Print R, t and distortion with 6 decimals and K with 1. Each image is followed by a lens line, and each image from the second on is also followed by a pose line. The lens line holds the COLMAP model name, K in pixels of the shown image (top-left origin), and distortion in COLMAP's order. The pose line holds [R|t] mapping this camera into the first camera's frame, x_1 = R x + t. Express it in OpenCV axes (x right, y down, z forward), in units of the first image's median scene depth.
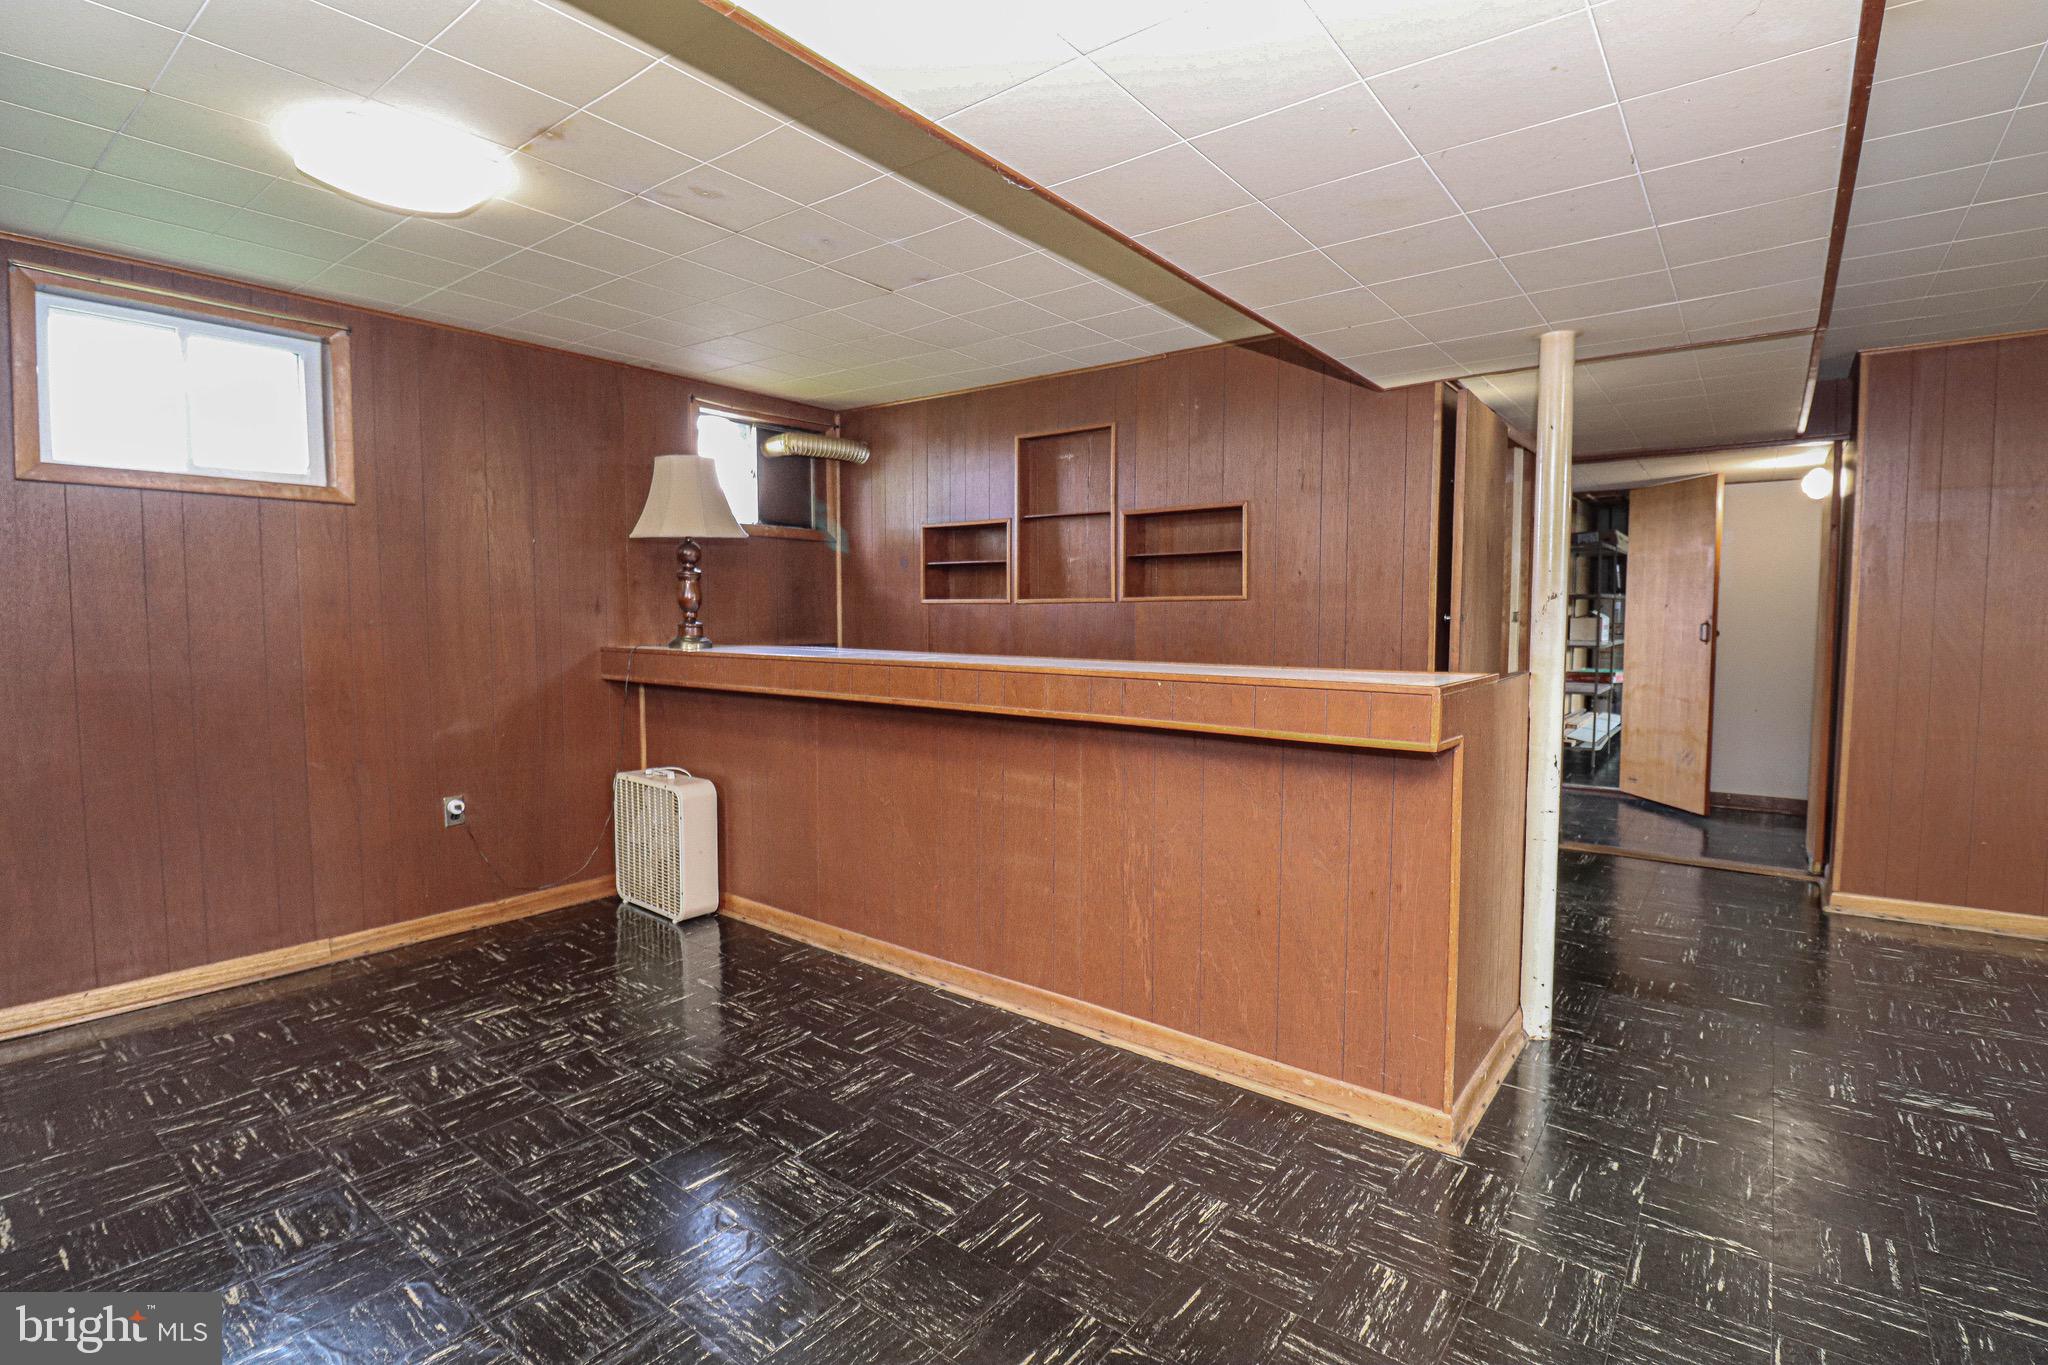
lens RADIAL K [[958.2, 0, 1037.3], [0, 958.2, 672.0], [0, 0, 1]] dist [0.000051, -0.012908]
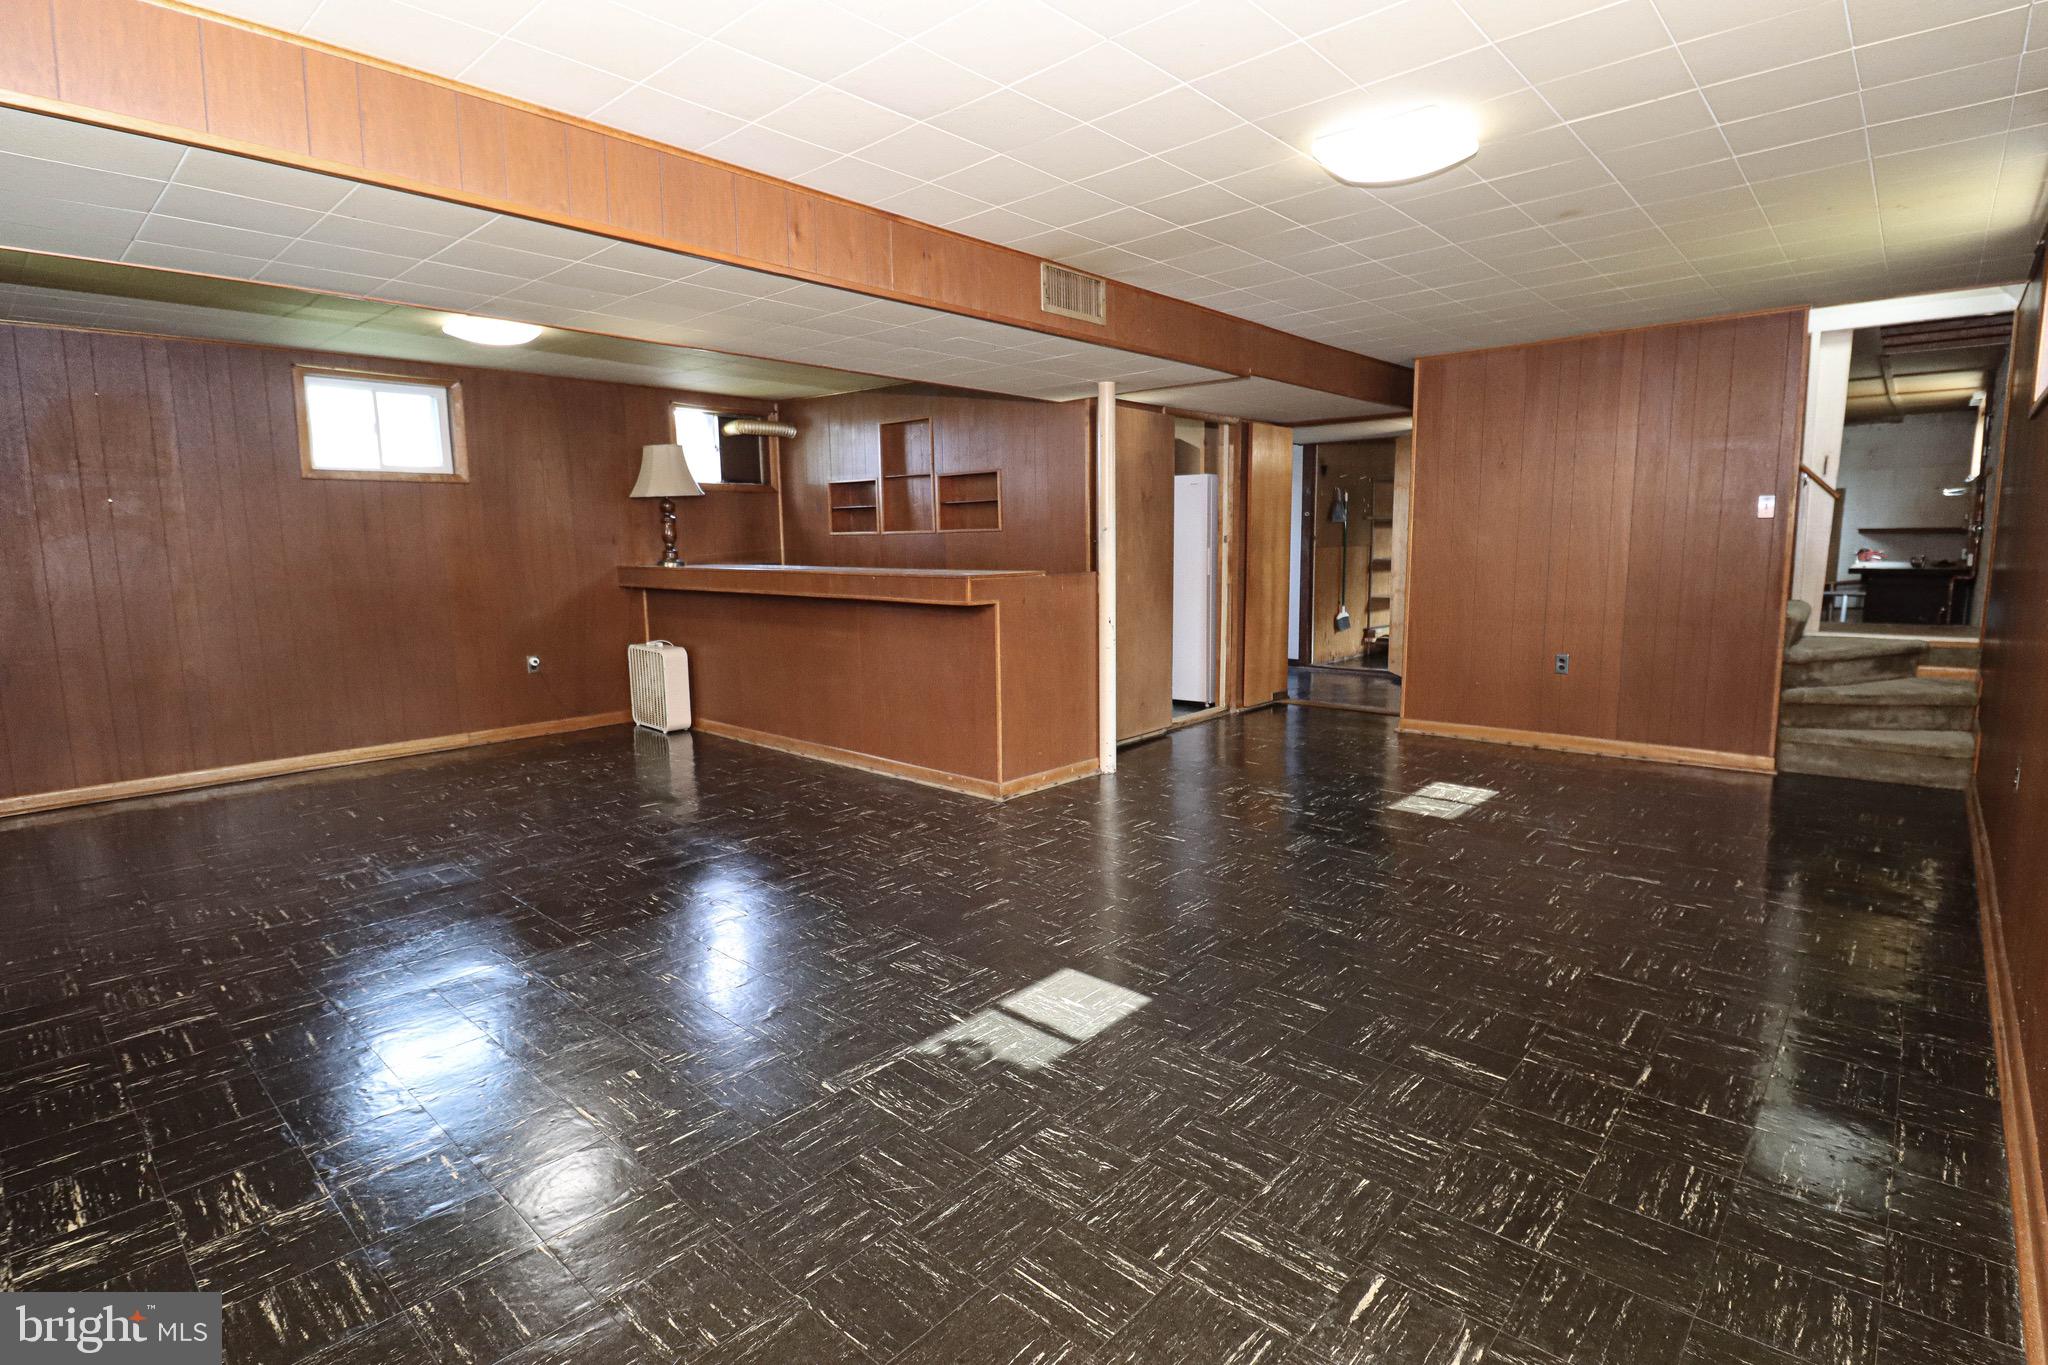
lens RADIAL K [[984.7, 0, 1029.2], [0, 984.7, 673.6], [0, 0, 1]] dist [0.003170, -0.014473]
pose [[0.996907, -0.002729, -0.078542, 0.378646], [0.008799, 0.996989, 0.077048, 0.034287], [0.078095, -0.077501, 0.993929, -0.626435]]
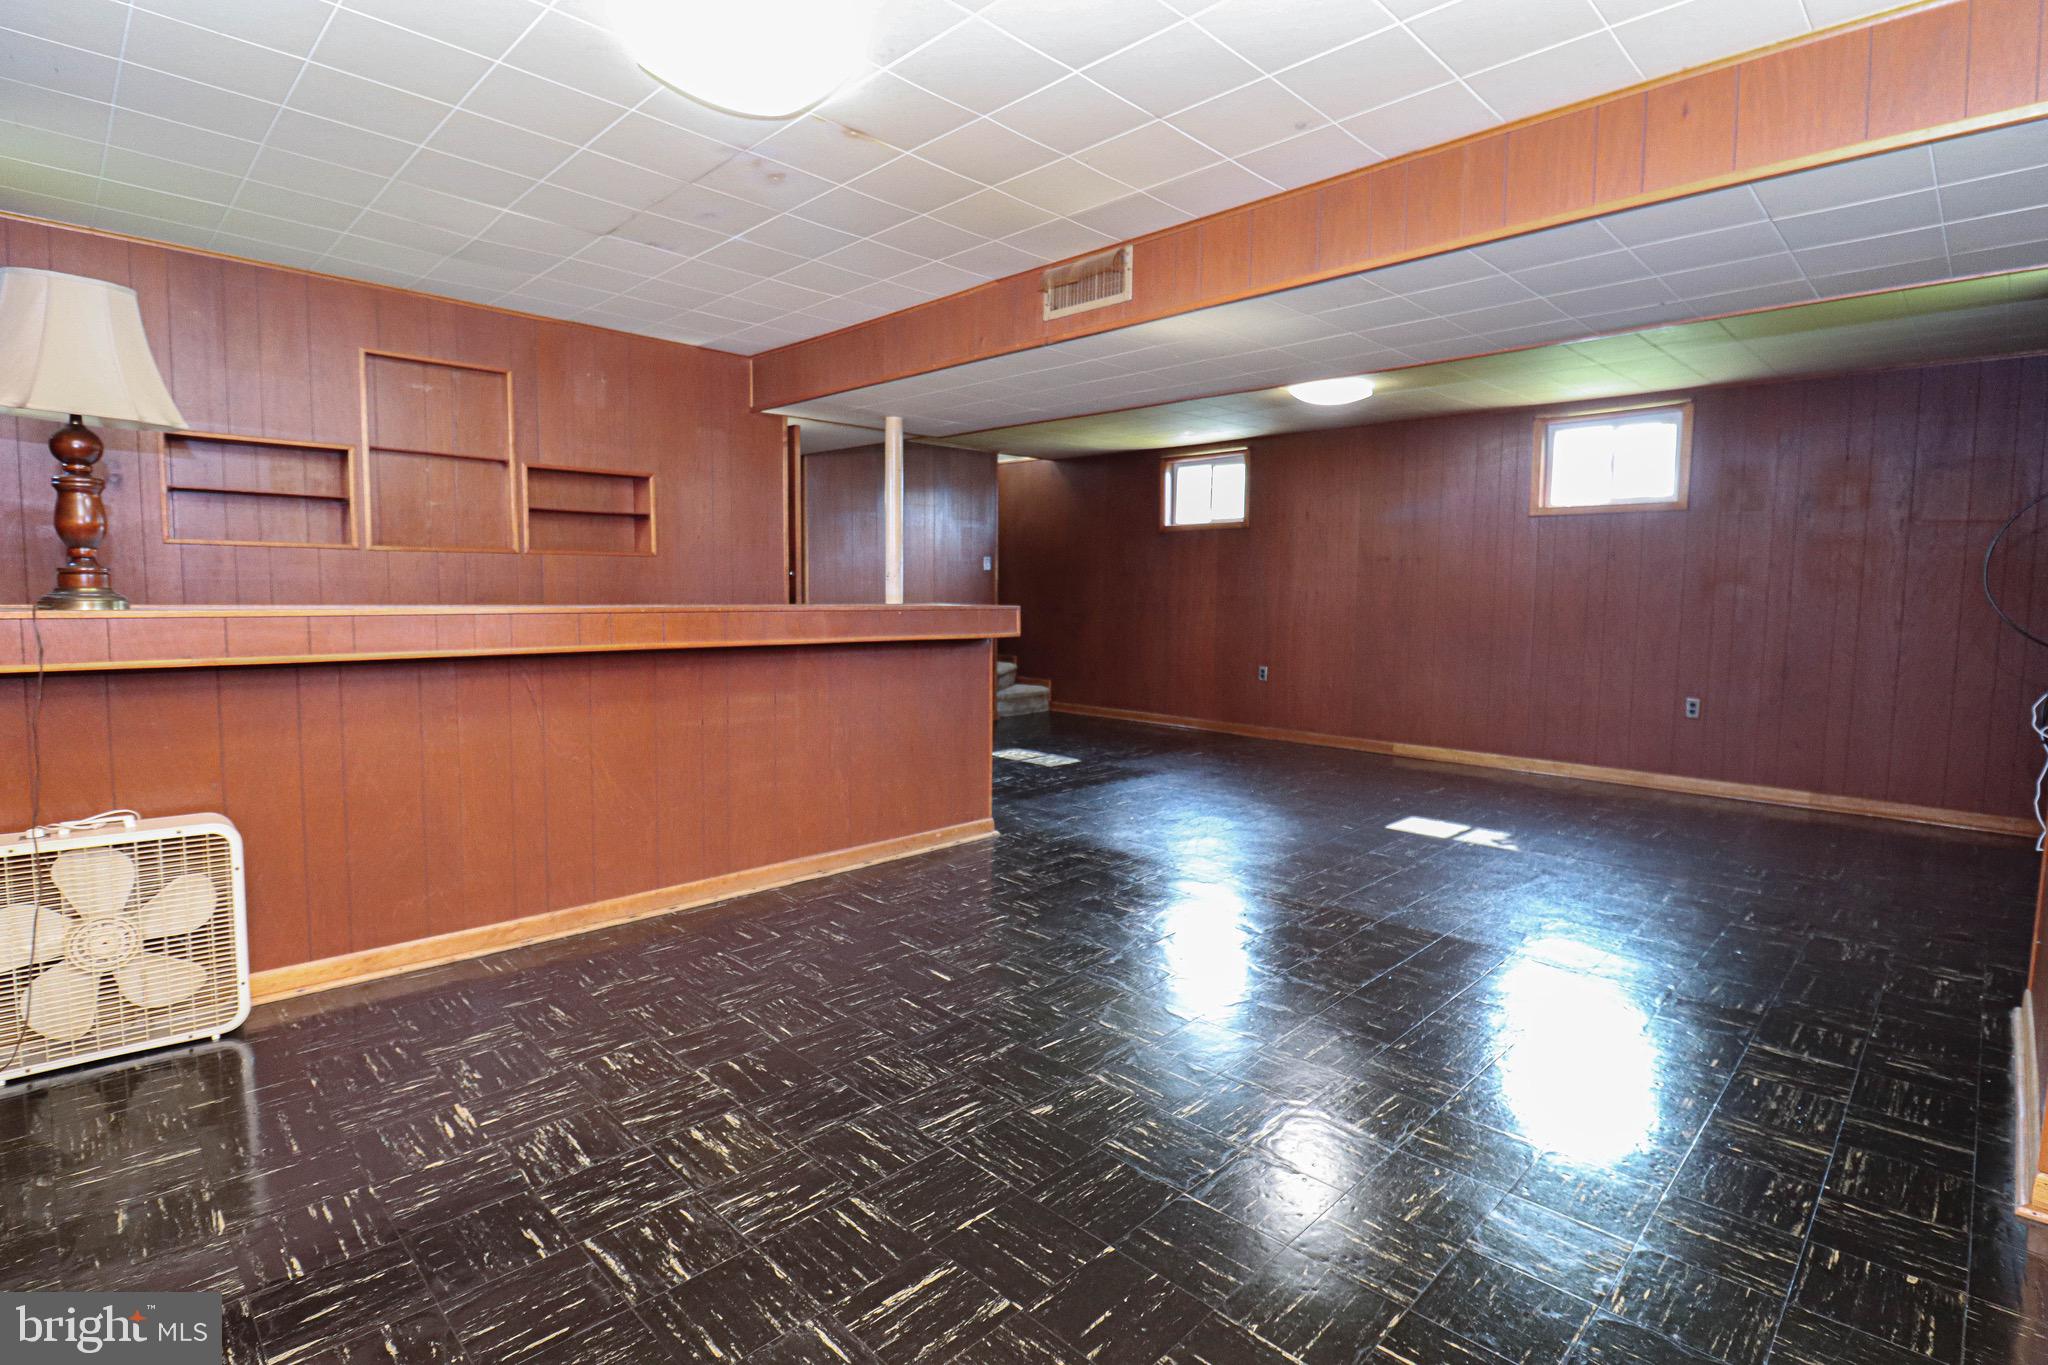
lens RADIAL K [[984.7, 0, 1029.2], [0, 984.7, 673.6], [0, 0, 1]] dist [0.003170, -0.014473]
pose [[0.125115, -0.088209, 0.988213, -0.917296], [0.048301, 0.995400, 0.082735, -0.008054], [-0.990966, 0.037380, 0.128800, 0.364142]]
